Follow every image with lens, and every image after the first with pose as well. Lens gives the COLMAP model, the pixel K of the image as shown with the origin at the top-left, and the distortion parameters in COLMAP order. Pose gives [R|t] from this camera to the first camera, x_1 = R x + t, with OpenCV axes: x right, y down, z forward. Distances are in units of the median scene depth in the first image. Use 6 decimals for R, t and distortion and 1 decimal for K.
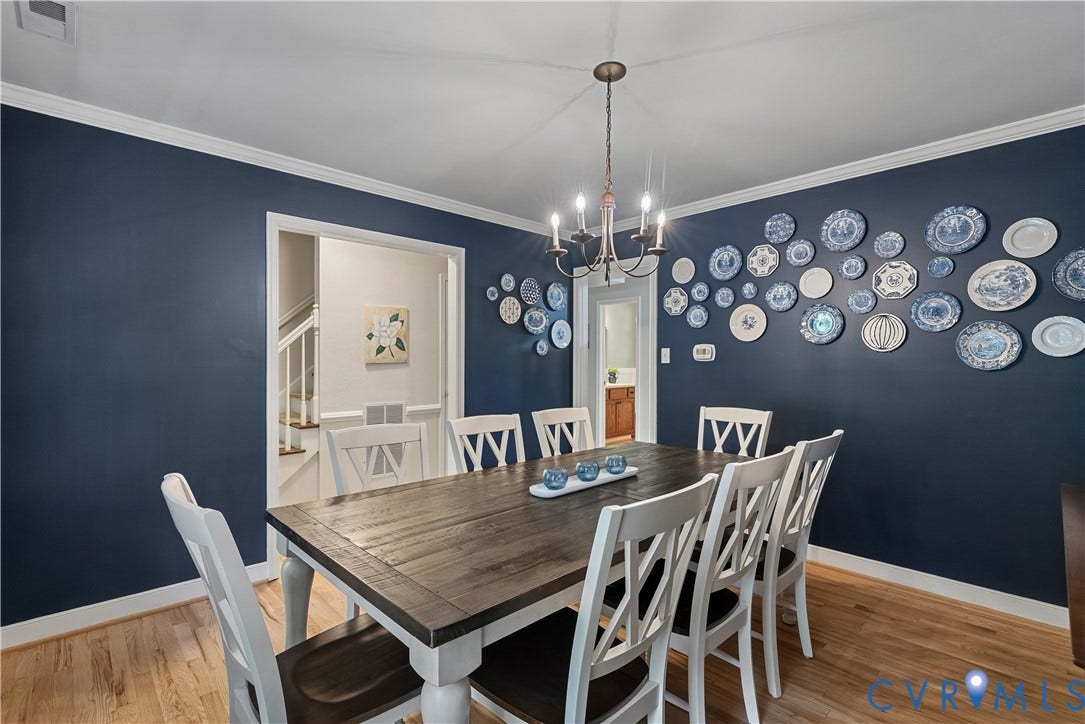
lens RADIAL K [[497.5, 0, 547.1], [0, 497.5, 358.5], [0, 0, 1]] dist [-0.002717, 0.000835]
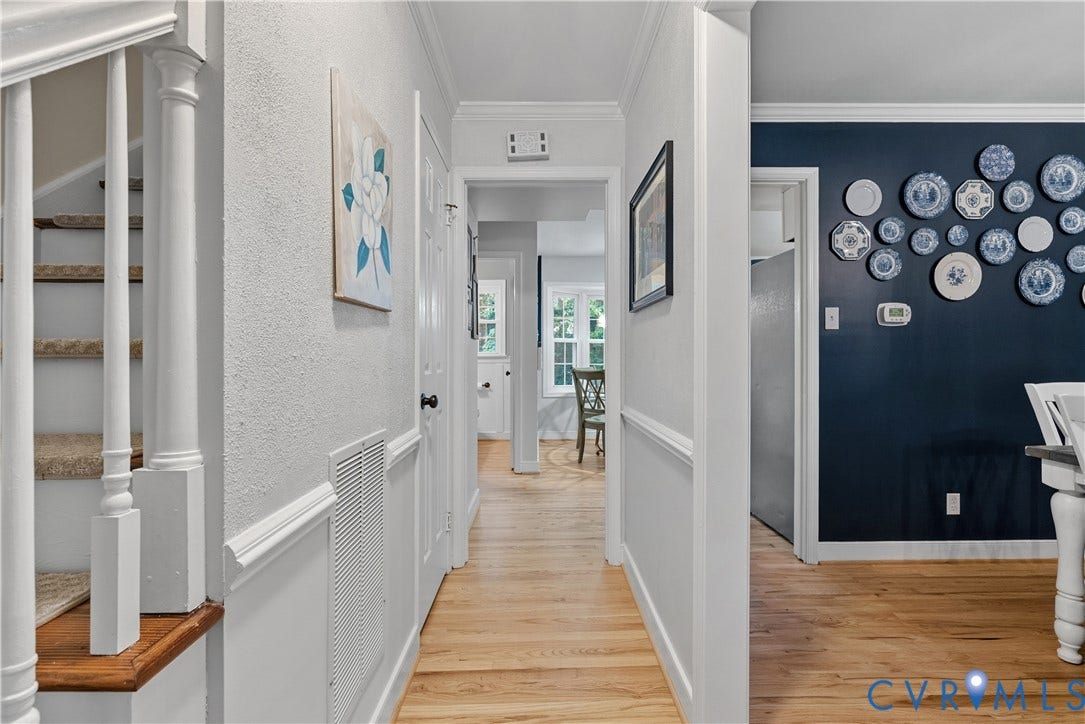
lens RADIAL K [[497.5, 0, 547.1], [0, 497.5, 358.5], [0, 0, 1]] dist [-0.002717, 0.000835]
pose [[0.679276, -0.004016, 0.733872, -0.608012], [0.003550, 0.999991, 0.002187, 0.053522], [-0.733875, 0.001120, 0.679284, 0.941511]]
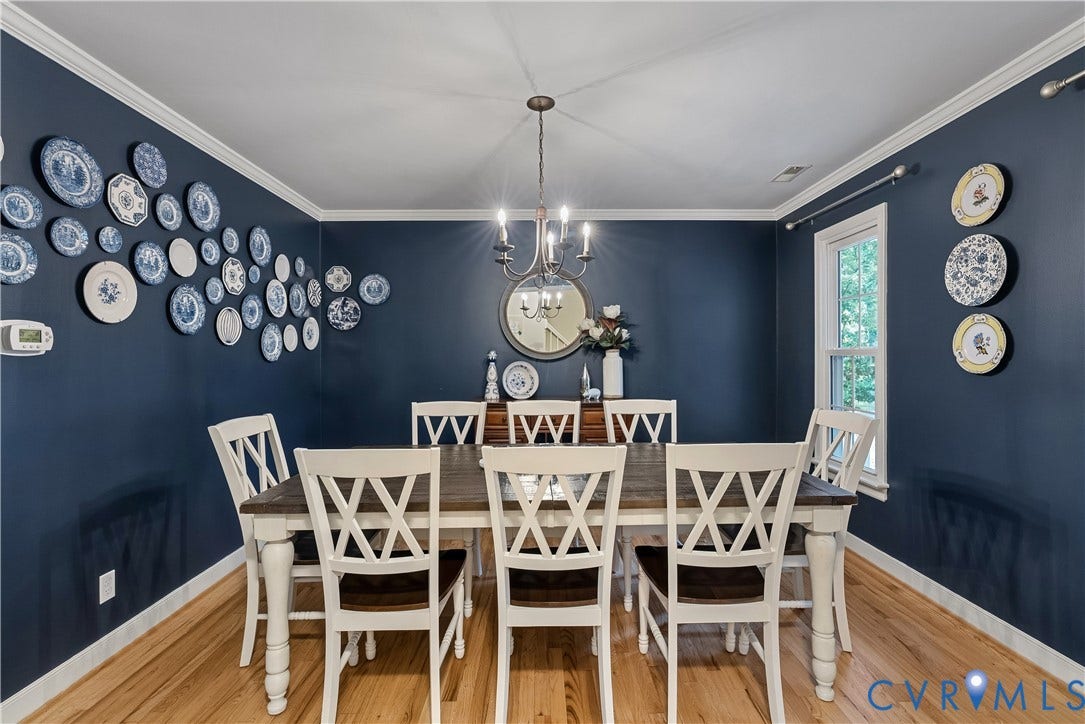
lens RADIAL K [[497.5, 0, 547.1], [0, 497.5, 358.5], [0, 0, 1]] dist [-0.002717, 0.000835]
pose [[-0.735872, -0.006168, 0.677093, -0.401433], [-0.001047, 0.999968, 0.007970, 0.003949], [-0.677120, 0.005156, -0.735854, 1.084369]]
